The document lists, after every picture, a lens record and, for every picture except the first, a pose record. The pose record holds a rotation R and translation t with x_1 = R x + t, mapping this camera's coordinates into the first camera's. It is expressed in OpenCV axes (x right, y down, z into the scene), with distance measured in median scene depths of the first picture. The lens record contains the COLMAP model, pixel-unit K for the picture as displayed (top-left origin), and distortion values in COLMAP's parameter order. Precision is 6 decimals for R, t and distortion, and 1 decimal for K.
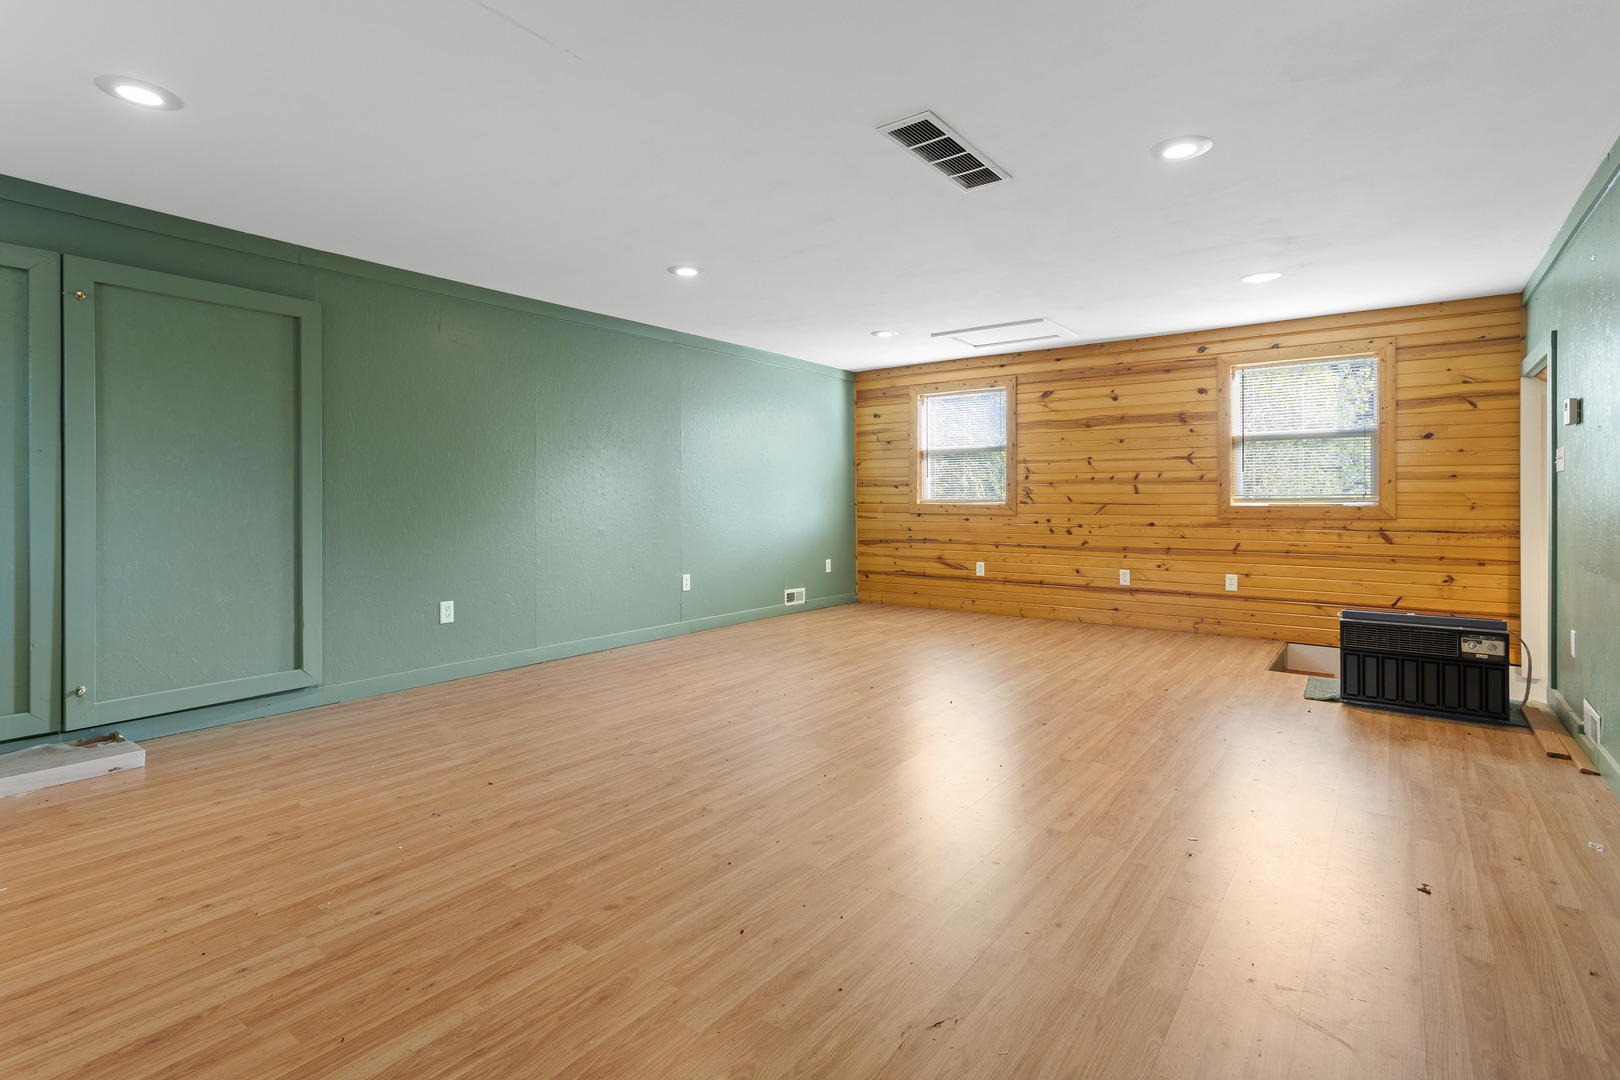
lens RADIAL K [[770.0, 0, 808.6], [0, 770.0, 494.6], [0, 0, 1]] dist [0.000808, 0.000173]
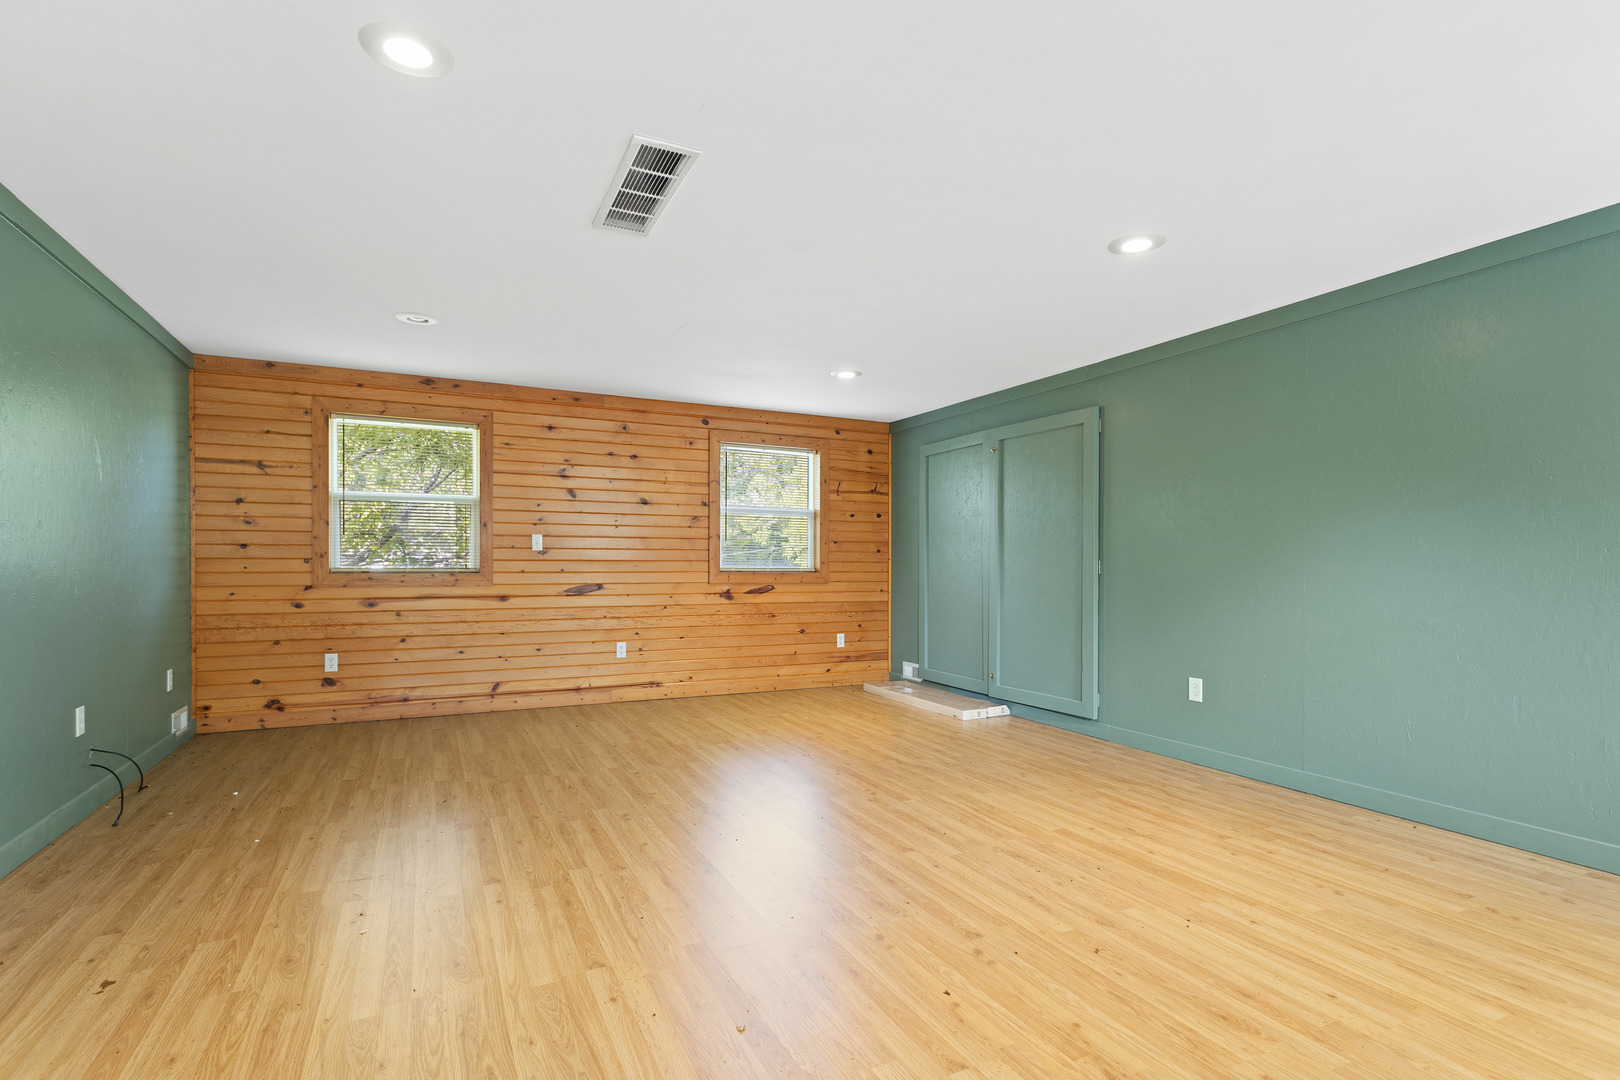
lens RADIAL K [[778.1, 0, 807.3], [0, 778.1, 563.4], [0, 0, 1]] dist [0.000634, 0.000427]
pose [[-0.446711, -0.002229, -0.894675, 0.896944], [-0.003198, 0.999994, -0.000895, 0.004037], [0.894672, 0.002461, -0.446716, 1.545861]]
